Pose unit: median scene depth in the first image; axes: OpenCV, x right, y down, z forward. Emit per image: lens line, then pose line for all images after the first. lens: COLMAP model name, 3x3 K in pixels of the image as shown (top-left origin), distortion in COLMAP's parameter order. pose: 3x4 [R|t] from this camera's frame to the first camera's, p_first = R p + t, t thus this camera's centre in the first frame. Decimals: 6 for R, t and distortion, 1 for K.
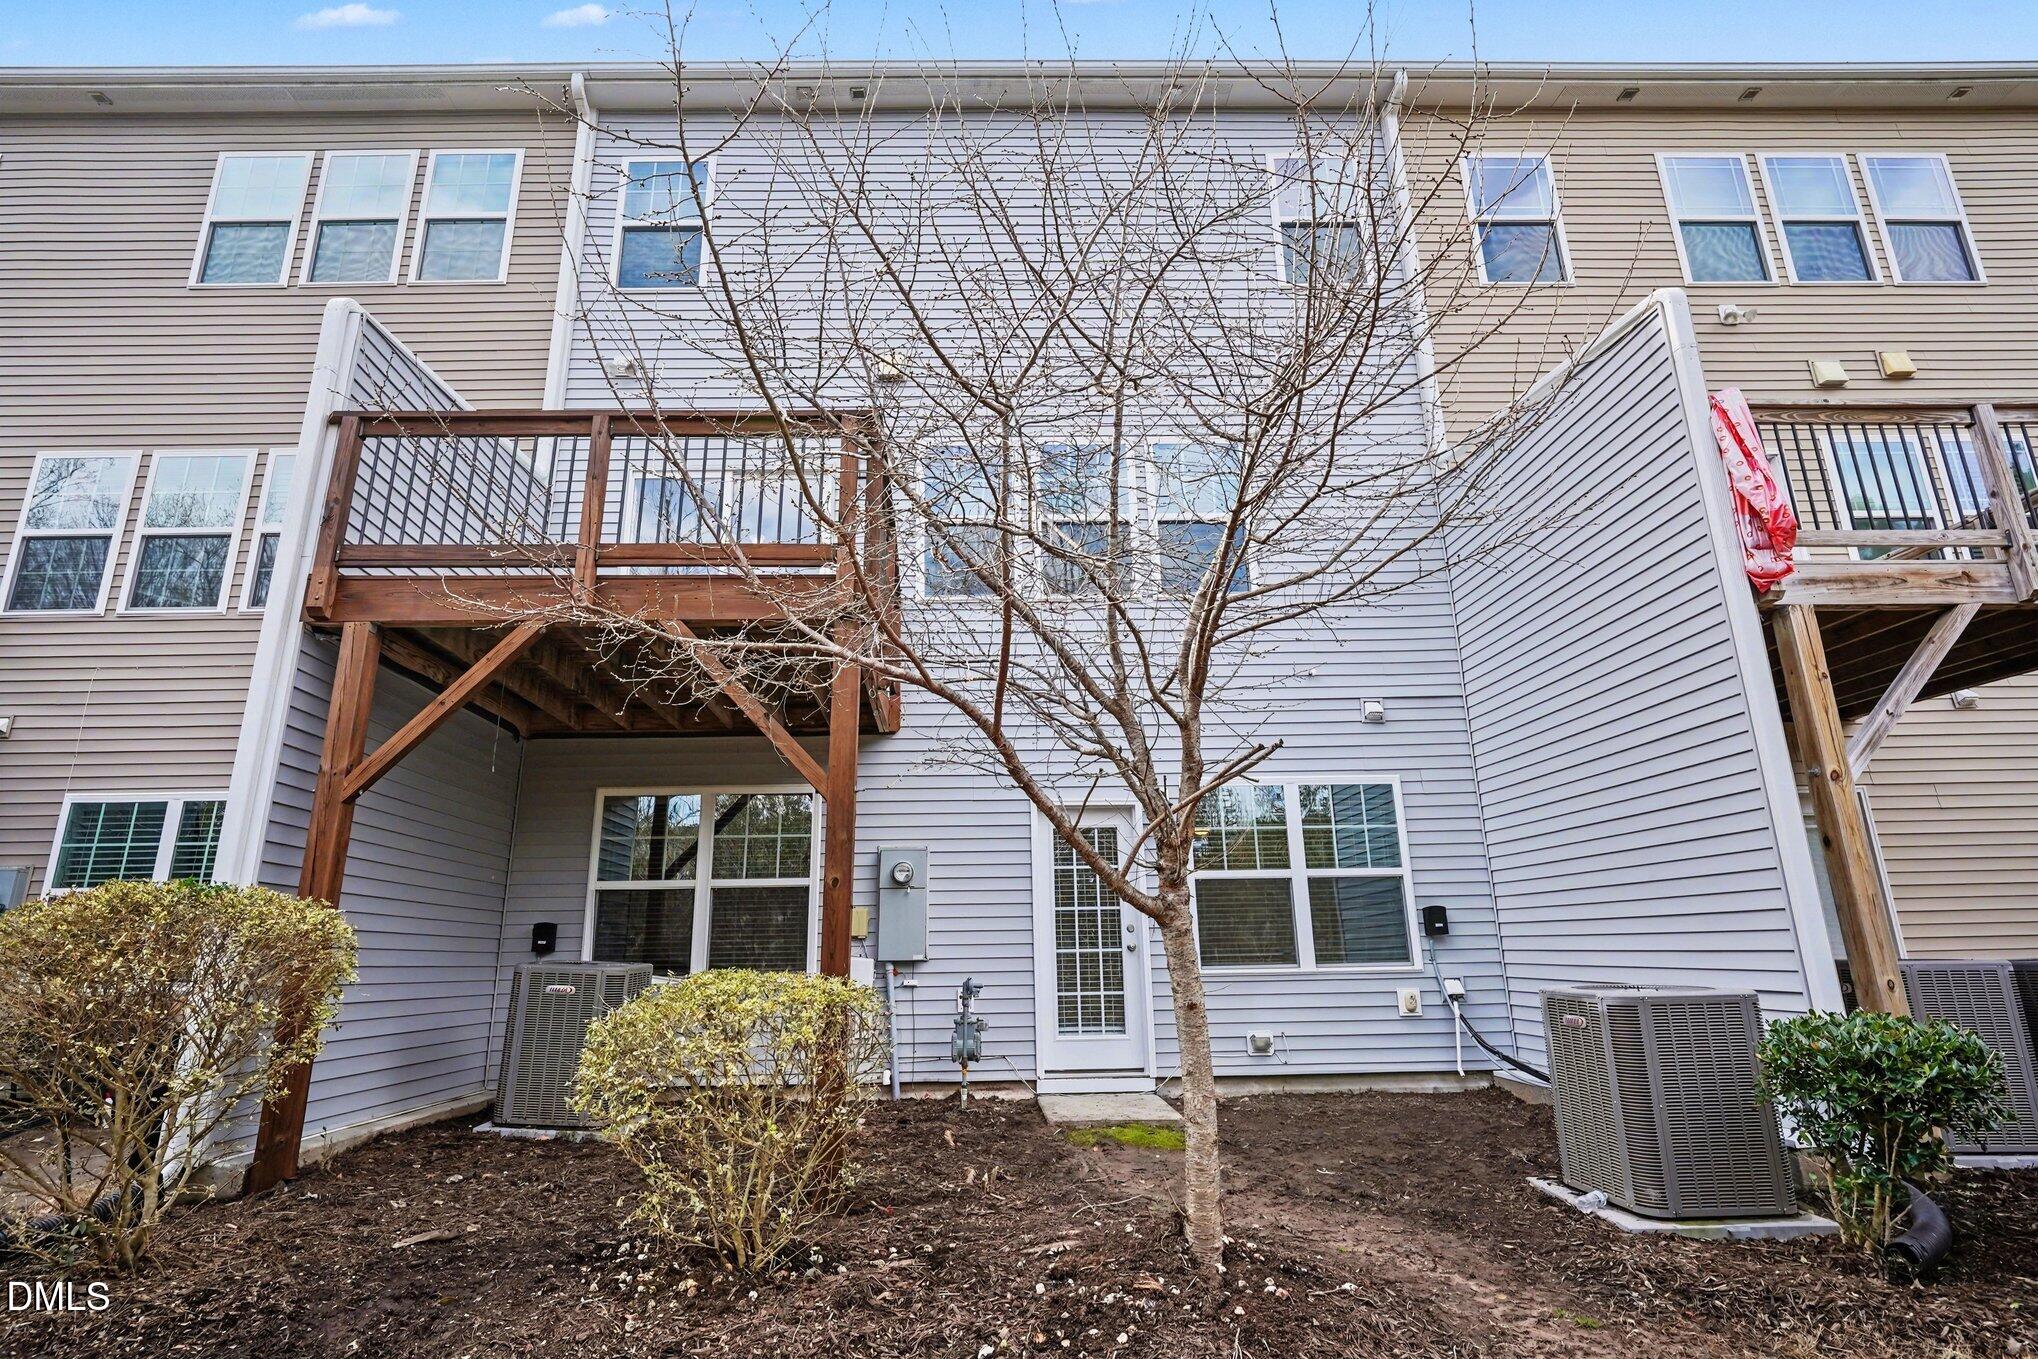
lens RADIAL K [[1014.1, 0, 1024.7], [0, 1014.1, 670.0], [0, 0, 1]] dist [-0.014662, -0.001318]
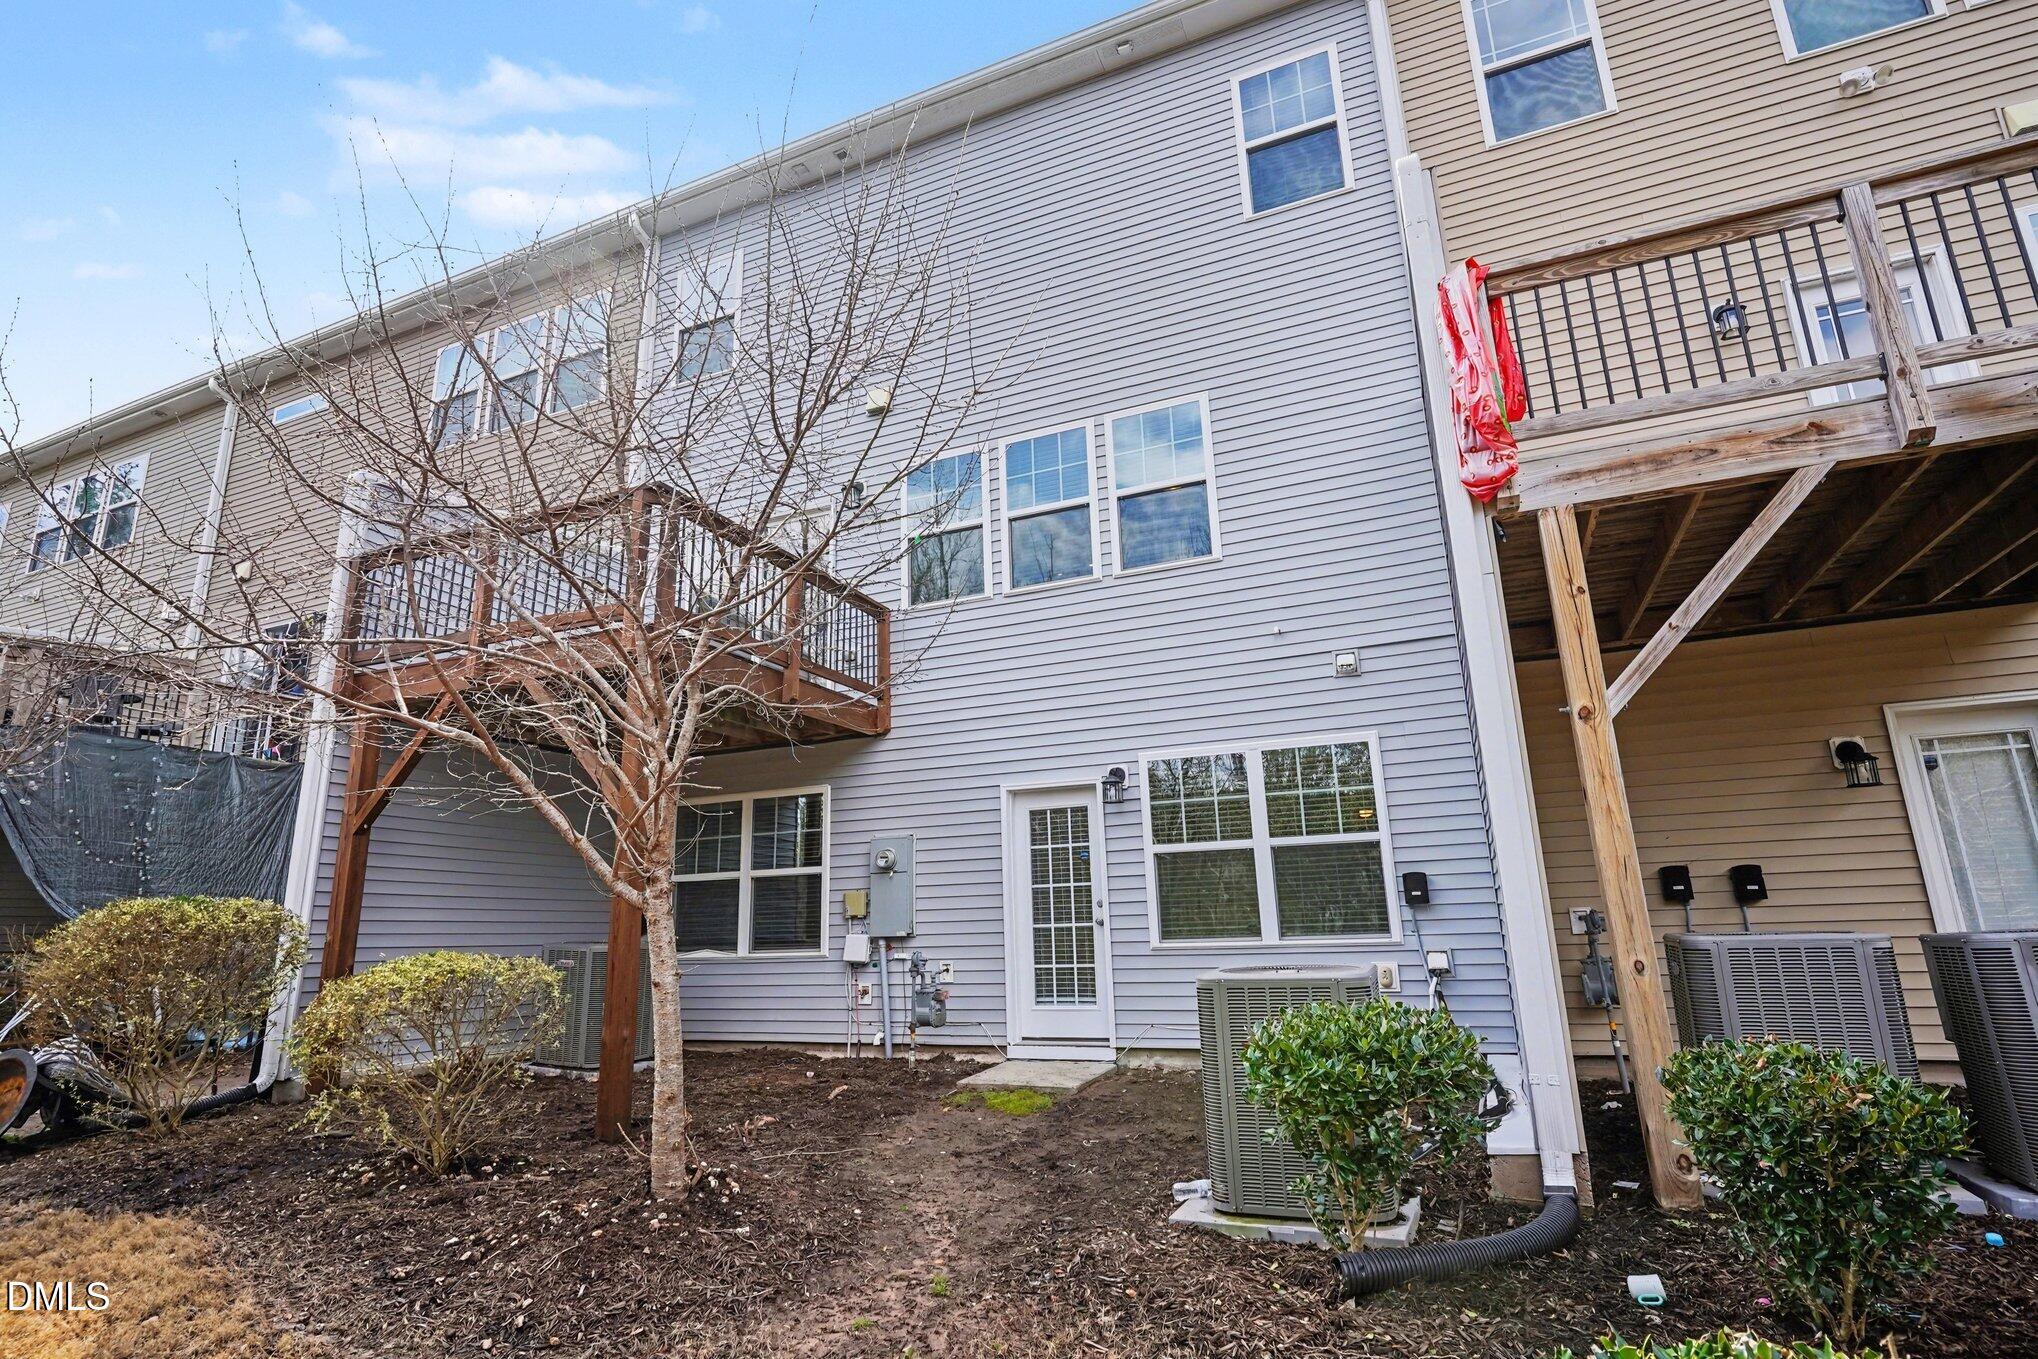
lens RADIAL K [[1014.1, 0, 1024.6], [0, 1014.1, 689.8], [0, 0, 1]] dist [-0.014662, -0.001318]
pose [[0.914683, -0.103035, -0.390818, 0.471017], [0.122520, 0.992147, 0.025181, 0.006140], [0.385154, -0.070916, 0.920124, 0.045725]]
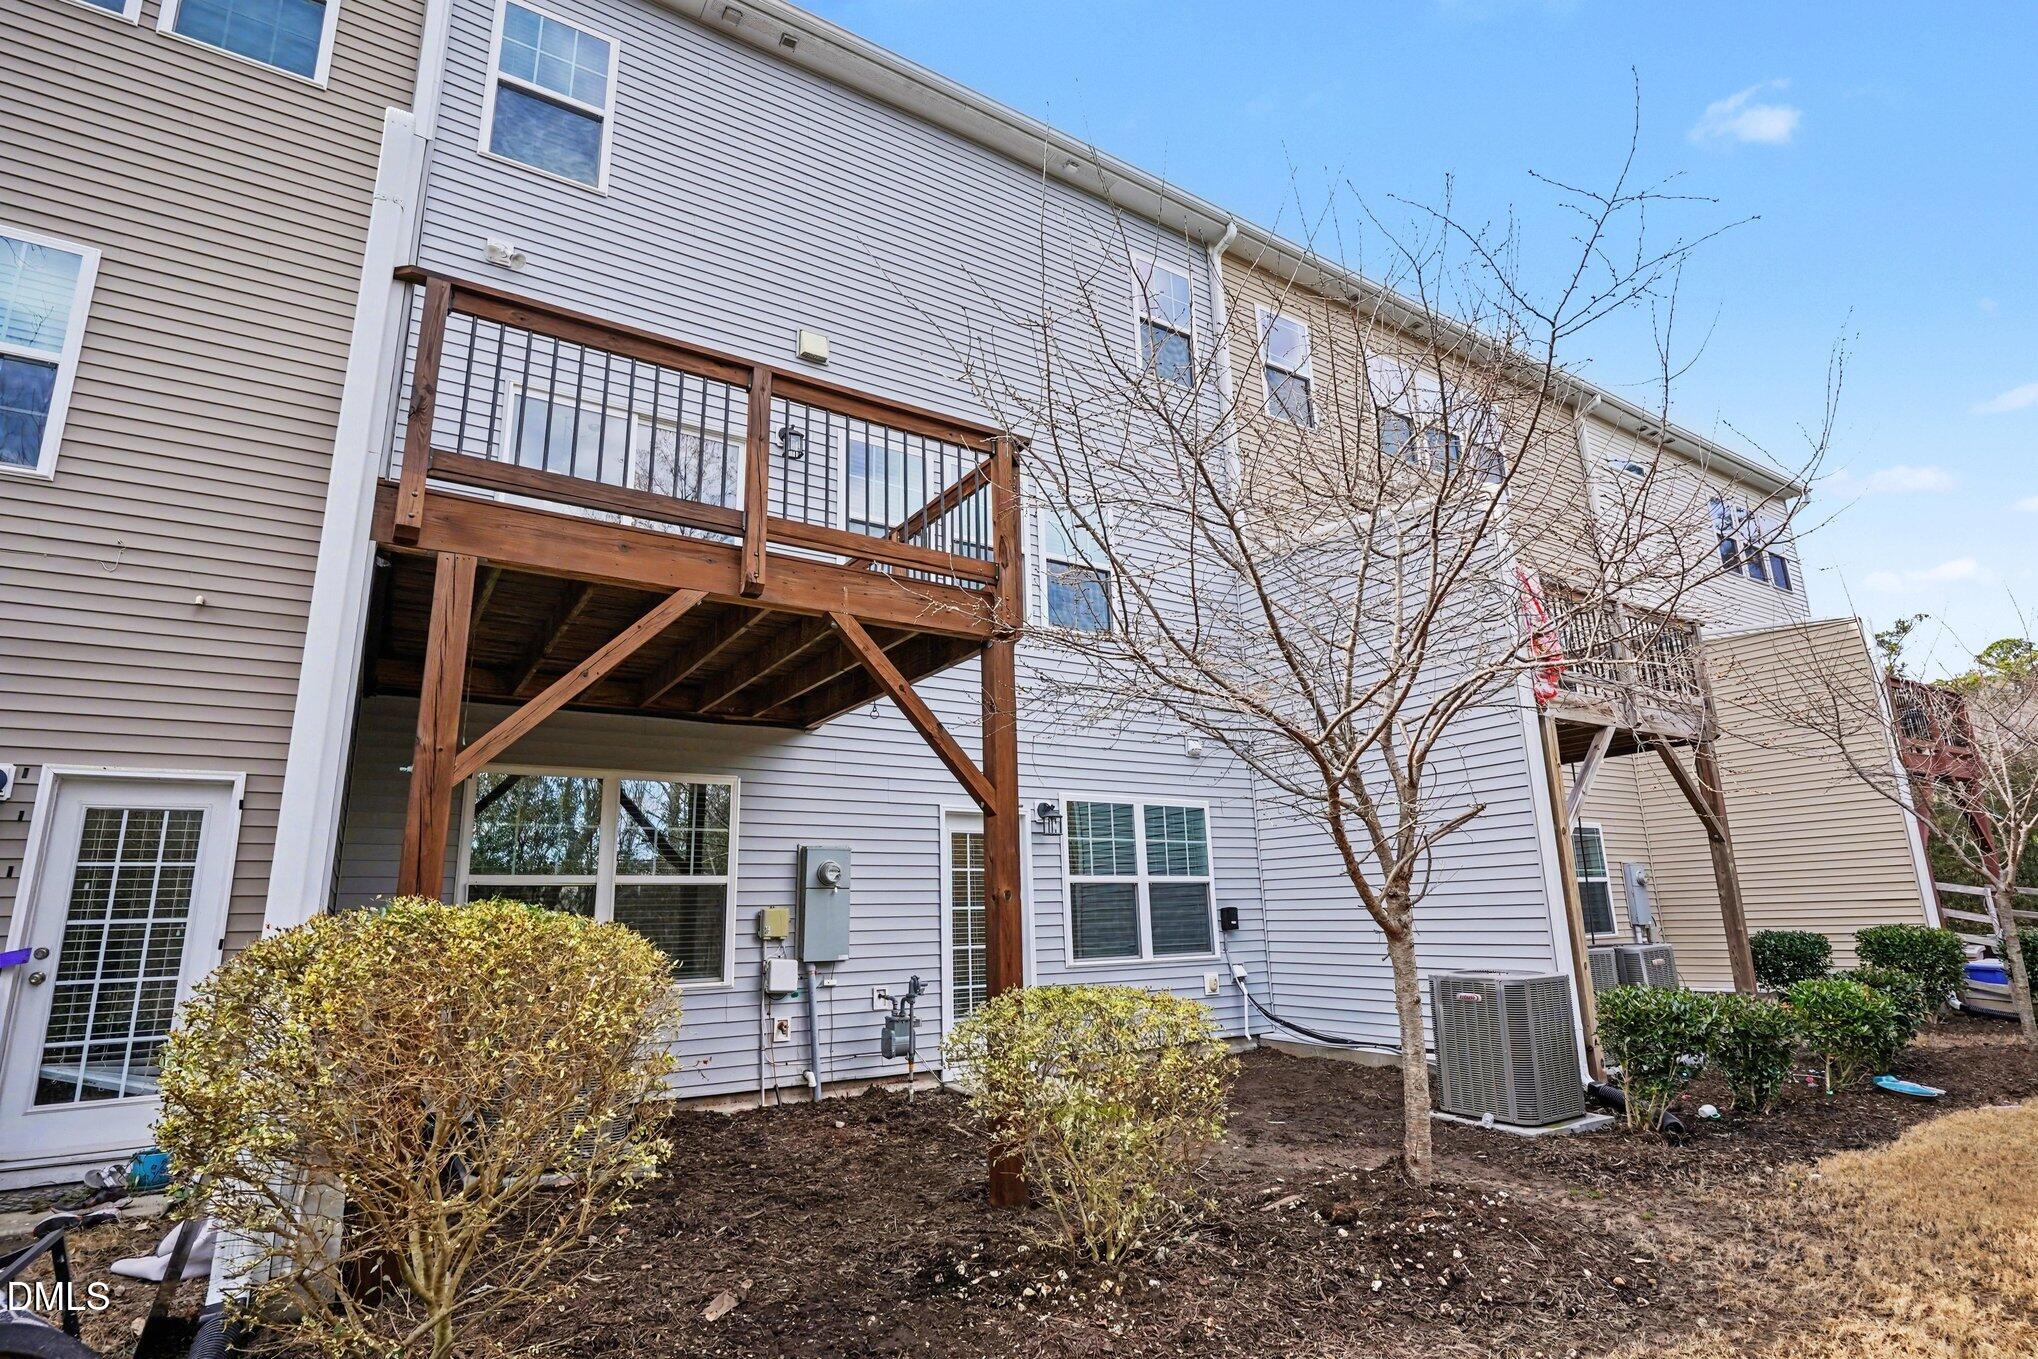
lens RADIAL K [[1014.1, 0, 1004.9], [0, 1014.1, 677.9], [0, 0, 1]] dist [-0.014662, -0.001318]
pose [[0.851247, 0.117656, 0.511405, -0.523198], [-0.133131, 0.991078, -0.006412, -0.003188], [-0.507597, -0.062625, 0.859316, 0.081961]]
